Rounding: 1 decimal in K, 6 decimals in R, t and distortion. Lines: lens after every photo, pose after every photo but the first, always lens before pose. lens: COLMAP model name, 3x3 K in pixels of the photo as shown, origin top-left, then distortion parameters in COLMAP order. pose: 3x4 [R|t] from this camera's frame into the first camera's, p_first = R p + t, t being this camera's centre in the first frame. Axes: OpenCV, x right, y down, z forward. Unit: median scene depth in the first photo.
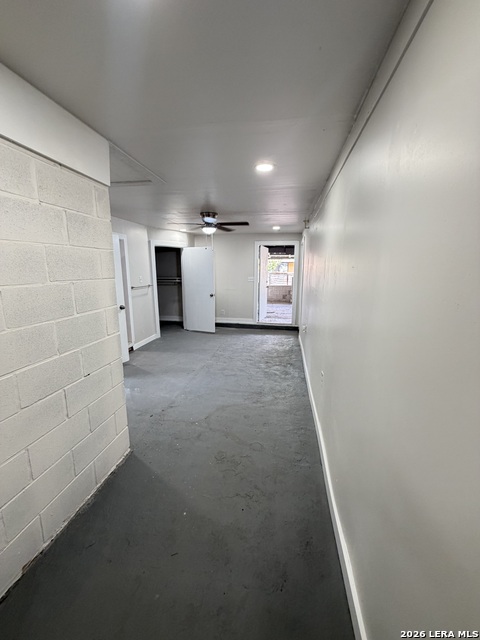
lens RADIAL K [[255.6, 0, 240.0], [0, 255.6, 320.0], [0, 0, 1]] dist [0.000439, 0.000329]
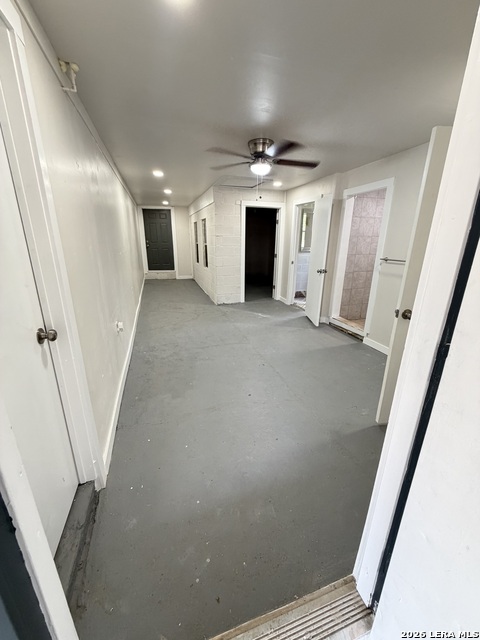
lens RADIAL K [[255.6, 0, 240.0], [0, 255.6, 320.0], [0, 0, 1]] dist [0.000439, 0.000329]
pose [[-0.884679, 0.130228, -0.447643, 0.283975], [-0.101785, 0.883074, 0.458061, -0.301405], [0.454954, 0.450801, -0.767982, 1.675689]]
